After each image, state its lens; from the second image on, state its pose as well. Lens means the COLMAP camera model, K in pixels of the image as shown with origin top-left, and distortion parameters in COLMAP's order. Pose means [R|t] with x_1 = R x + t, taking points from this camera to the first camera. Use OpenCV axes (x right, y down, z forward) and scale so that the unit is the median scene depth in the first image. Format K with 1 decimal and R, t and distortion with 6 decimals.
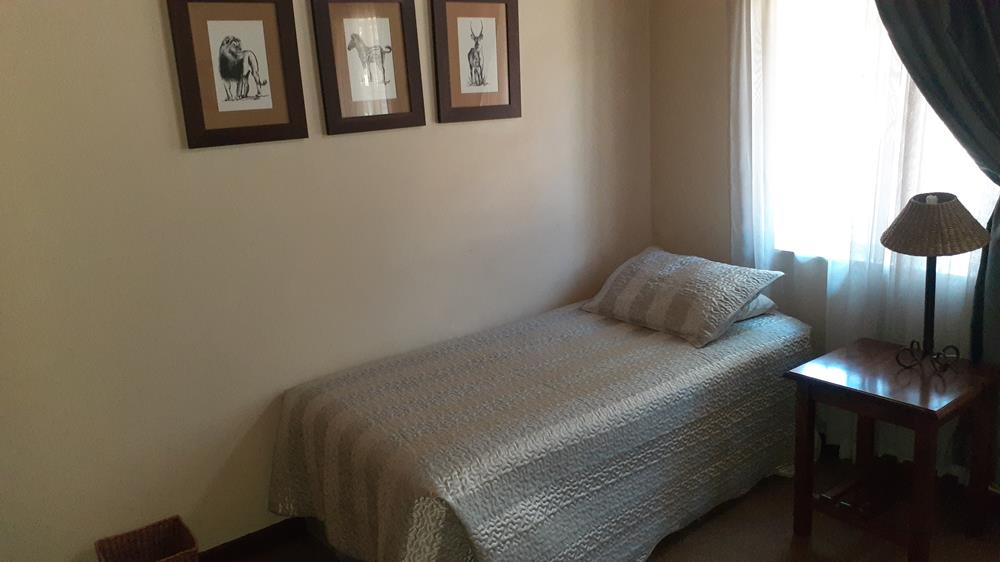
lens RADIAL K [[788.8, 0, 505.2], [0, 788.8, 280.3], [0, 0, 1]] dist [0.049391, -0.083818]
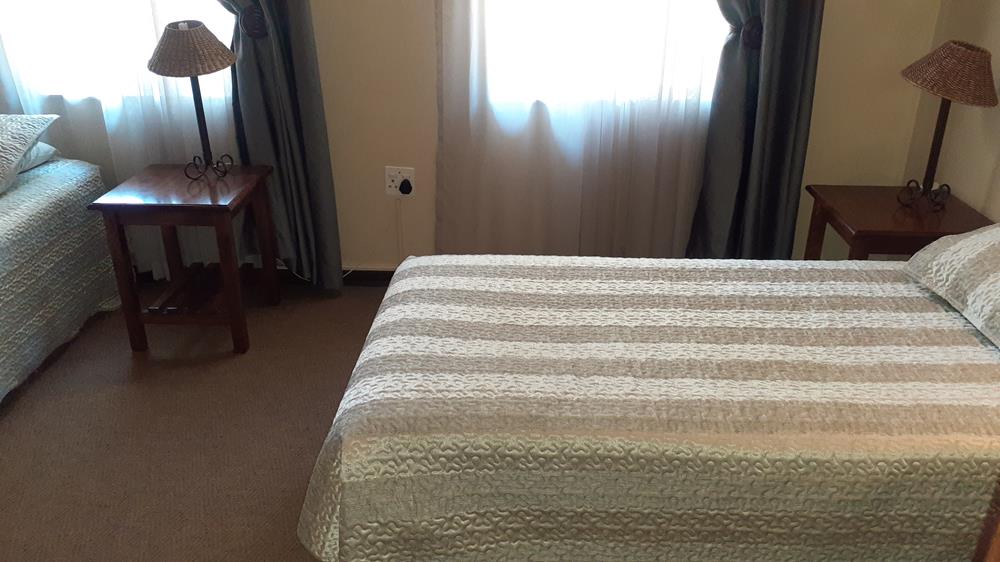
lens RADIAL K [[788.8, 0, 505.2], [0, 788.8, 280.3], [0, 0, 1]] dist [0.049391, -0.083818]
pose [[0.644296, -0.260134, 0.719175, -0.070549], [0.126832, 0.963696, 0.234954, 0.032936], [-0.754185, -0.060166, 0.653899, -0.104689]]
